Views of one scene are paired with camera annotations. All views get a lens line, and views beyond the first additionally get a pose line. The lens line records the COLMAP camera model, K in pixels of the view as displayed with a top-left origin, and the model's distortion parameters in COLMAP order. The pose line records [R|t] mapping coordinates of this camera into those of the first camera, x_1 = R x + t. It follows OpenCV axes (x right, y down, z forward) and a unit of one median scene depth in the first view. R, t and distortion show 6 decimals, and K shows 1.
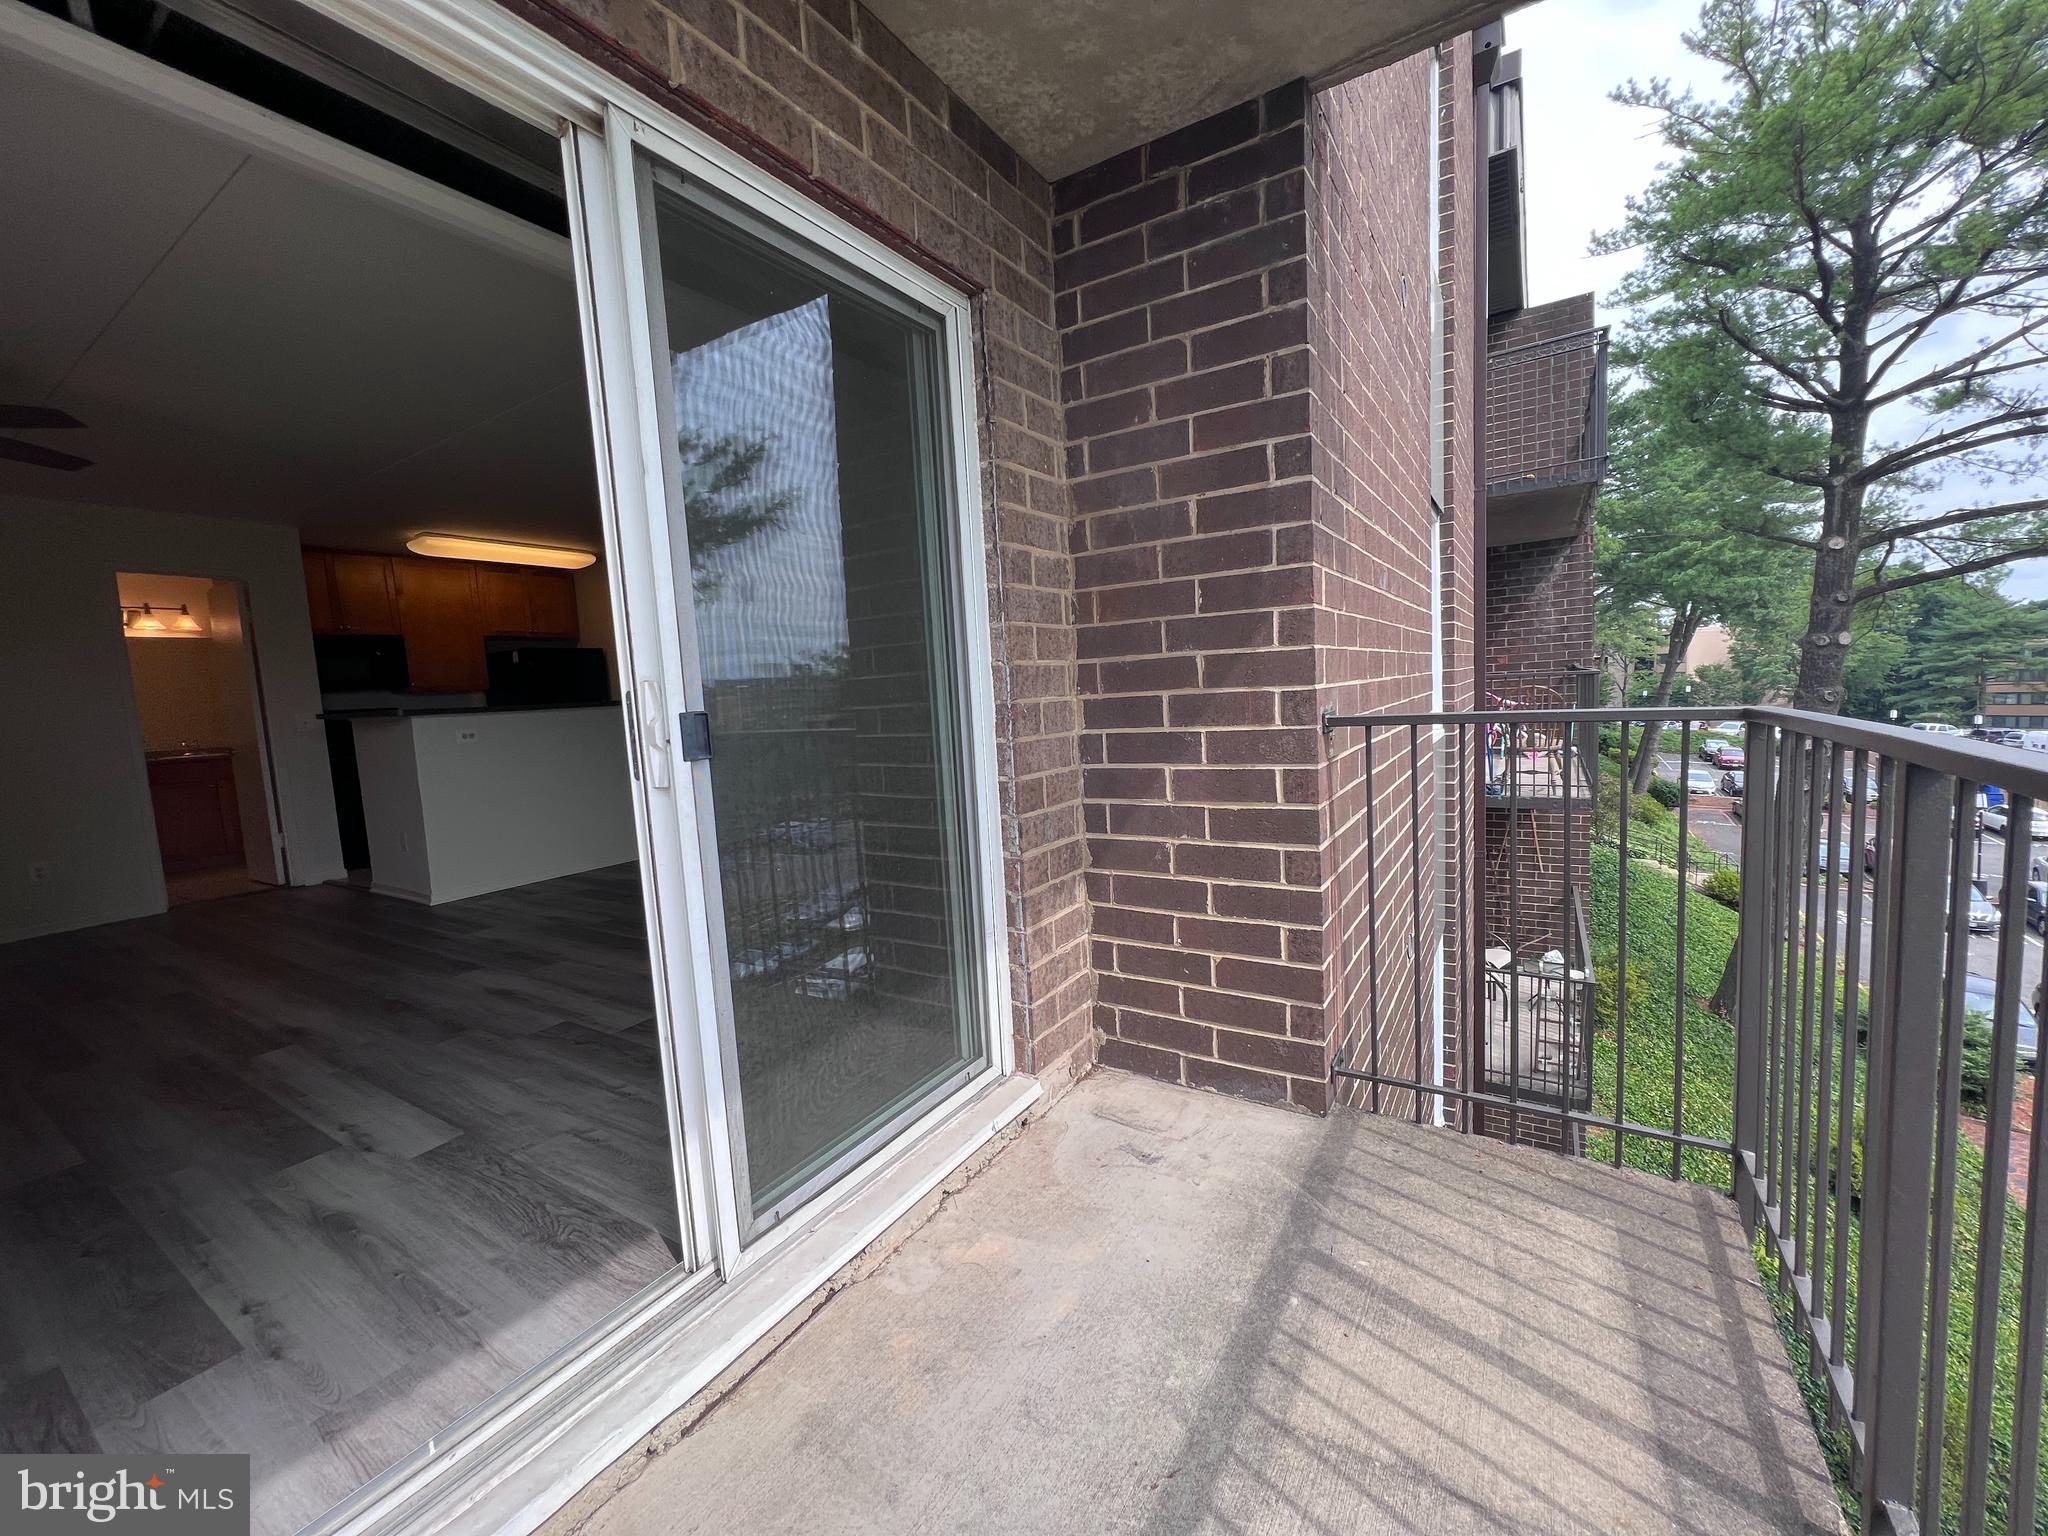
lens RADIAL K [[820.3, 0, 1019.8], [0, 820.3, 772.5], [0, 0, 1]] dist [-0.002801, 0.001673]
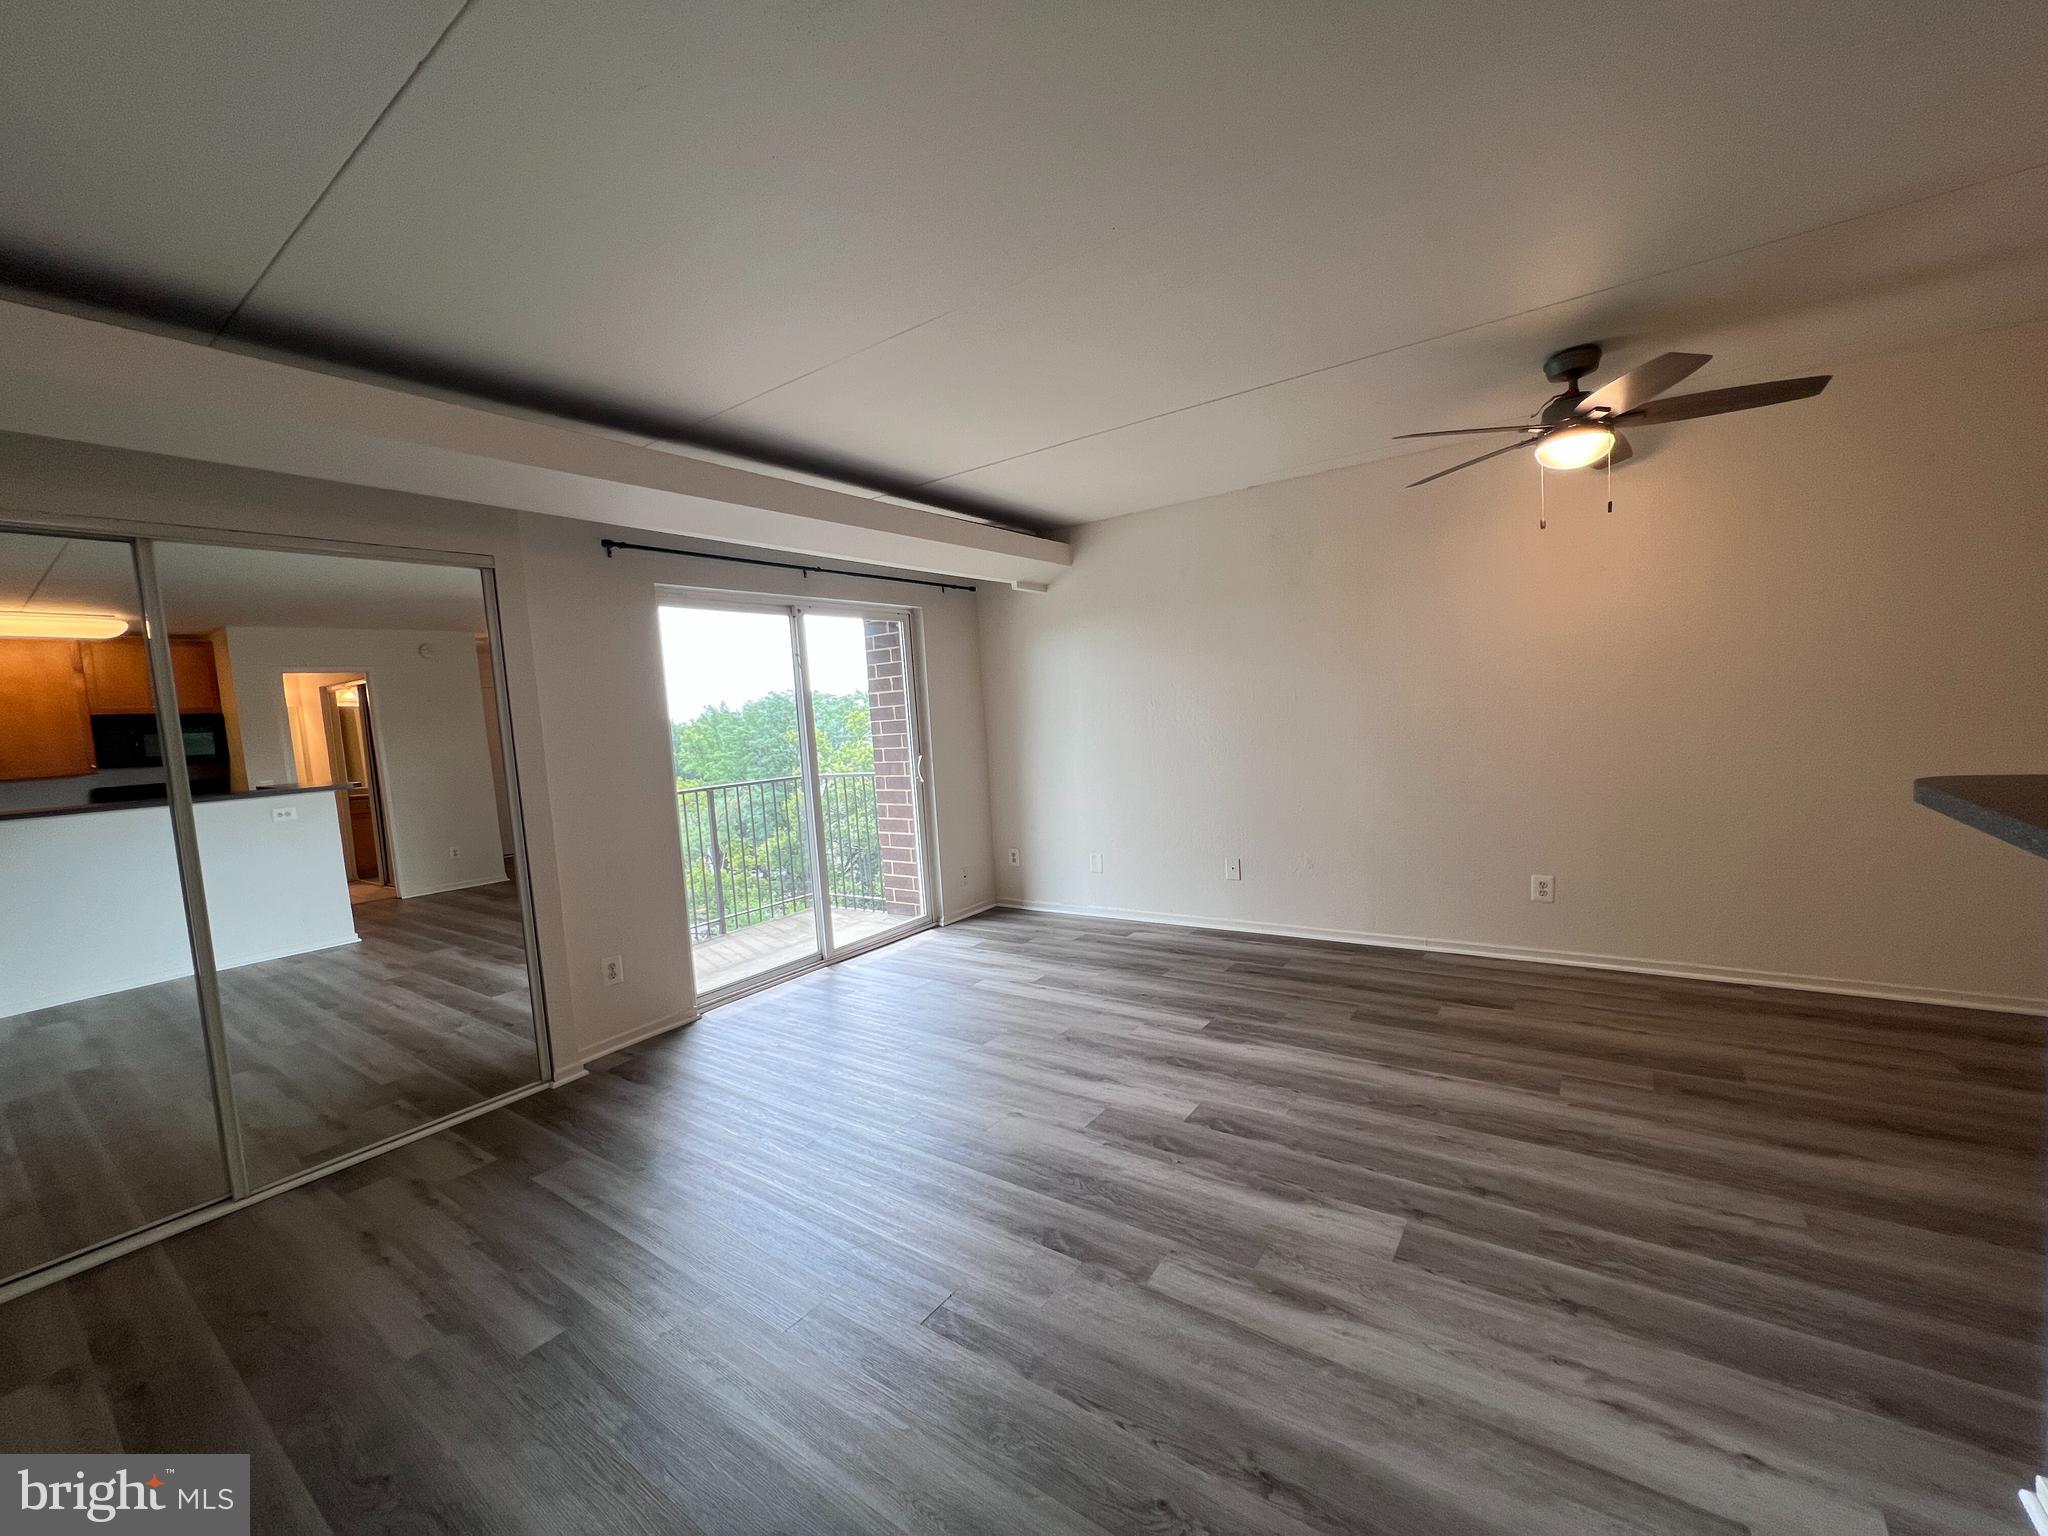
lens RADIAL K [[820.3, 0, 1019.8], [0, 820.3, 772.5], [0, 0, 1]] dist [-0.002801, 0.001673]
pose [[-0.990784, 0.118529, 0.065555, -0.665410], [0.128336, 0.976260, 0.174490, -0.249173], [-0.043316, 0.181295, -0.982474, 1.891992]]
